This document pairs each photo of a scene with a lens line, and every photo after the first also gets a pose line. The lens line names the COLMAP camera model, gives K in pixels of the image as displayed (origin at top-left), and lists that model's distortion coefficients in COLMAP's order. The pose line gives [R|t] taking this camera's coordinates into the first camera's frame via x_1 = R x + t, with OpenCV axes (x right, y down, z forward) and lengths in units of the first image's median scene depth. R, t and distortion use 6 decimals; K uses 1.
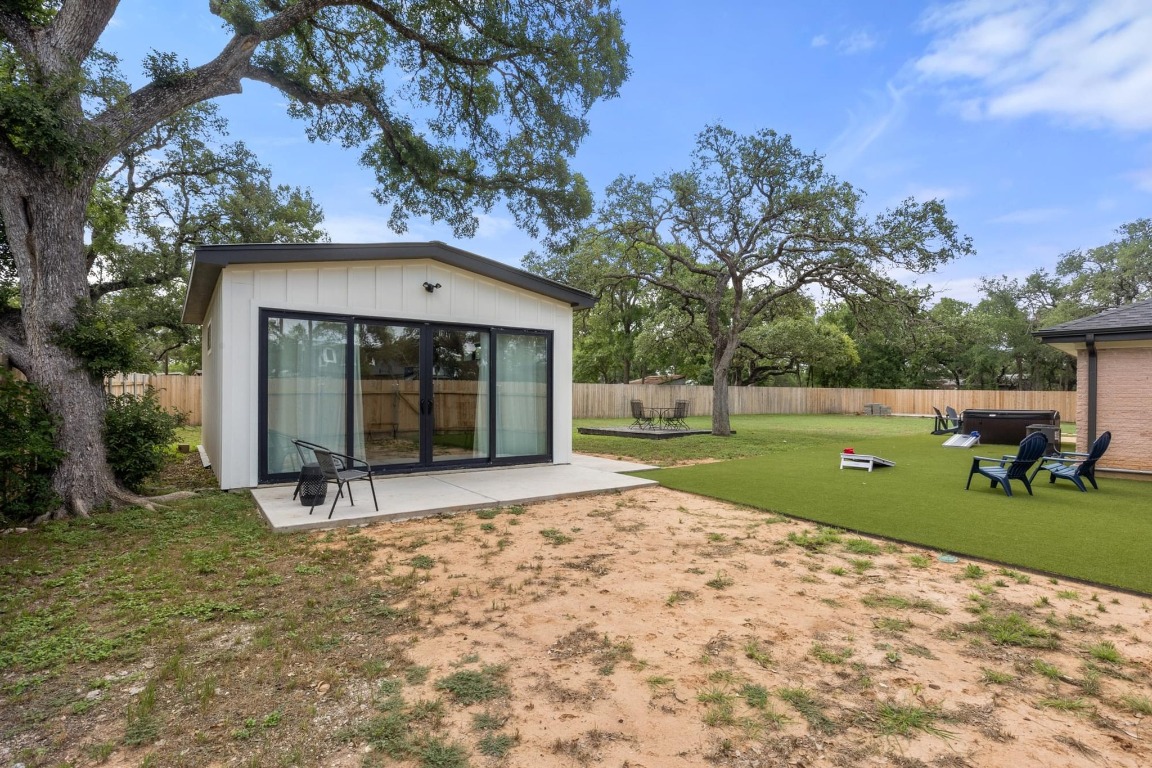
lens RADIAL K [[566.2, 0, 576.0], [0, 566.2, 384.0], [0, 0, 1]] dist [0.001445, 0.000079]
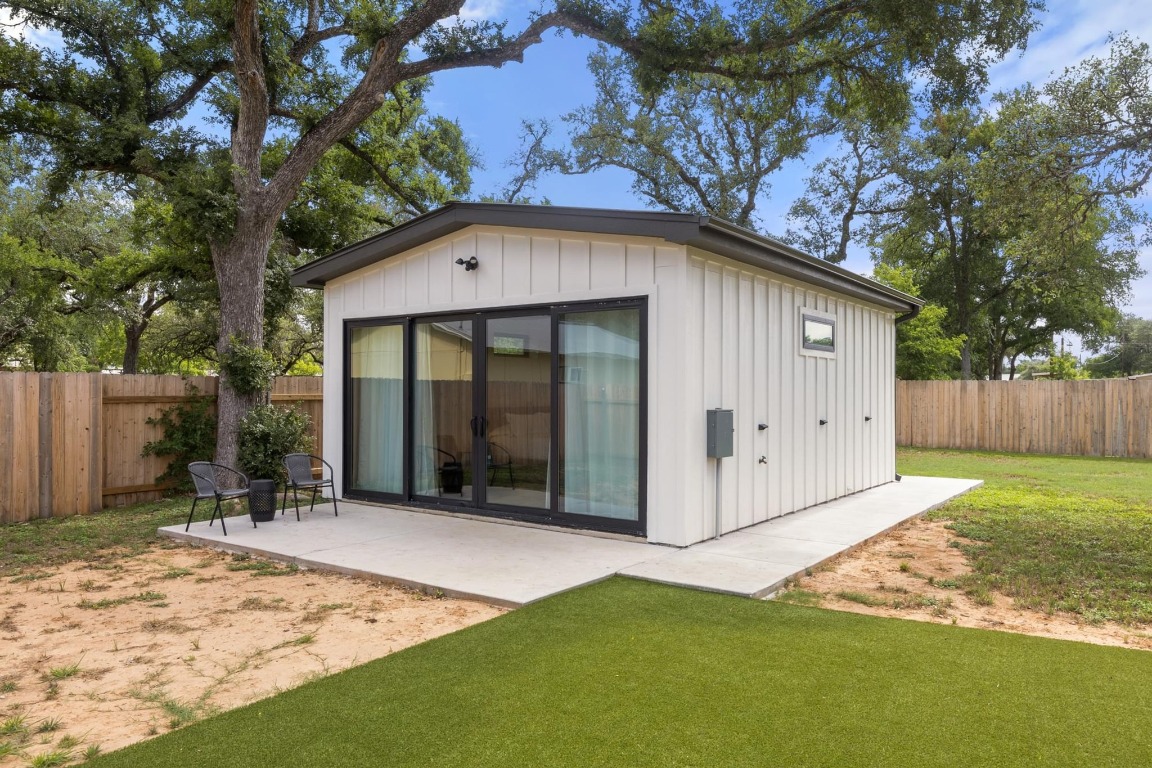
lens RADIAL K [[794.4, 0, 576.0], [0, 794.4, 384.0], [0, 0, 1]] dist [0.064410, 0.000604]
pose [[0.312304, -0.021710, -0.949734, 0.724298], [-0.000125, 0.999738, -0.022895, 0.008501], [0.949982, 0.007269, 0.312220, 0.765929]]
